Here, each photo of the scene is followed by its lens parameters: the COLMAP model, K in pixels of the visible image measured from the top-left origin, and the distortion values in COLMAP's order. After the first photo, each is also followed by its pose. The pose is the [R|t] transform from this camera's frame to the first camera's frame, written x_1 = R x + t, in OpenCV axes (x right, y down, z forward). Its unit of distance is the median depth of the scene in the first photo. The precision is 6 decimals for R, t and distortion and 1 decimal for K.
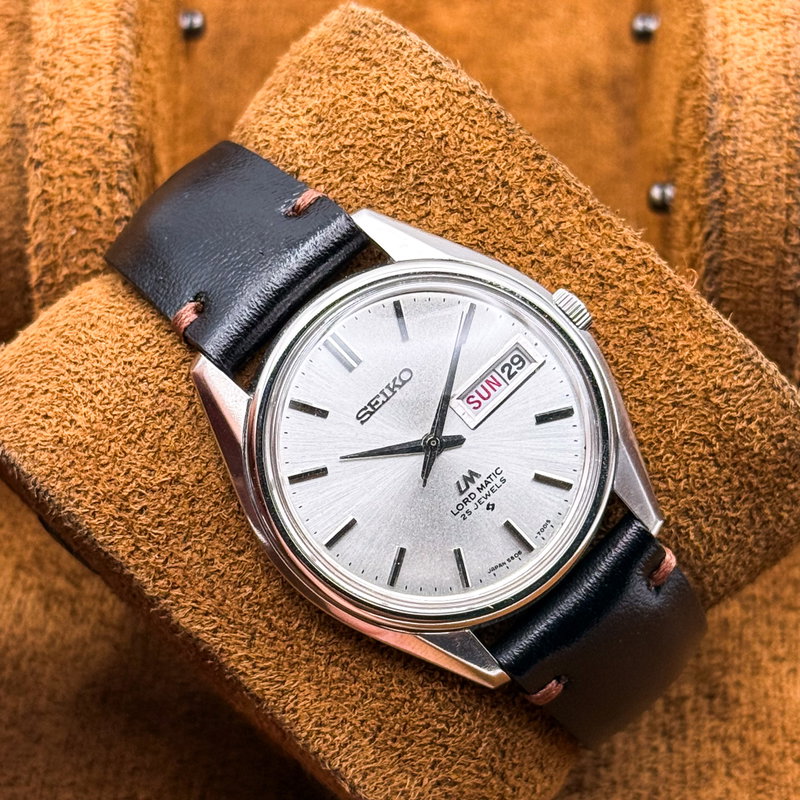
lens RADIAL K [[2542.2, 0, 399.4], [0, 2542.2, 424.3], [0, 0, 1]] dist [0.081970, 0.147024]
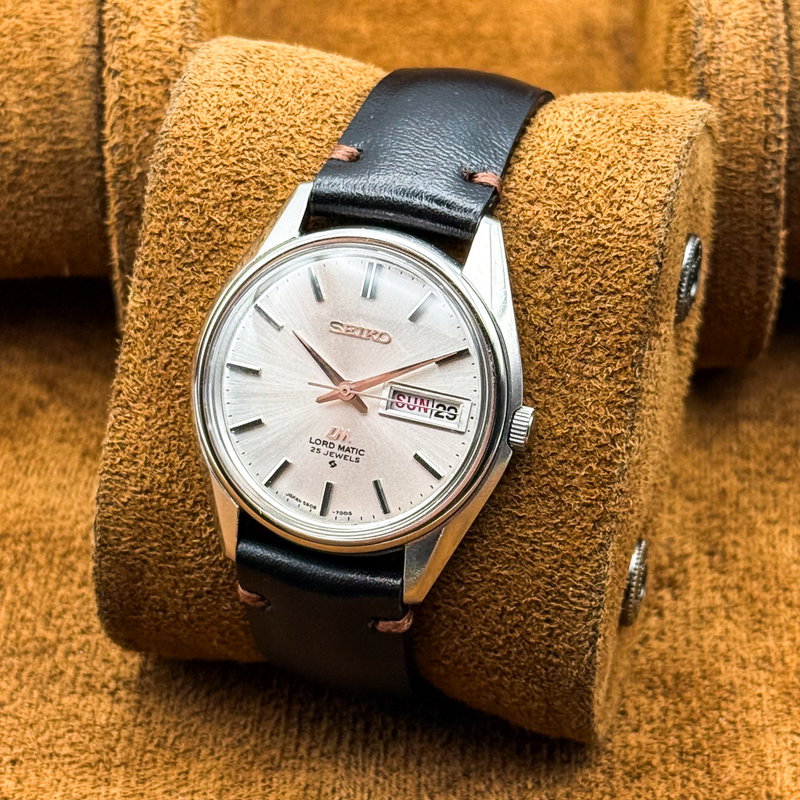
lens RADIAL K [[2542.2, 0, 399.4], [0, 2542.2, 424.3], [0, 0, 1]] dist [0.081970, 0.147024]
pose [[0.521174, 0.827403, -0.209240, 0.268853], [-0.783766, 0.561044, 0.266348, -0.297755], [0.337770, 0.025181, 0.940892, -0.064217]]
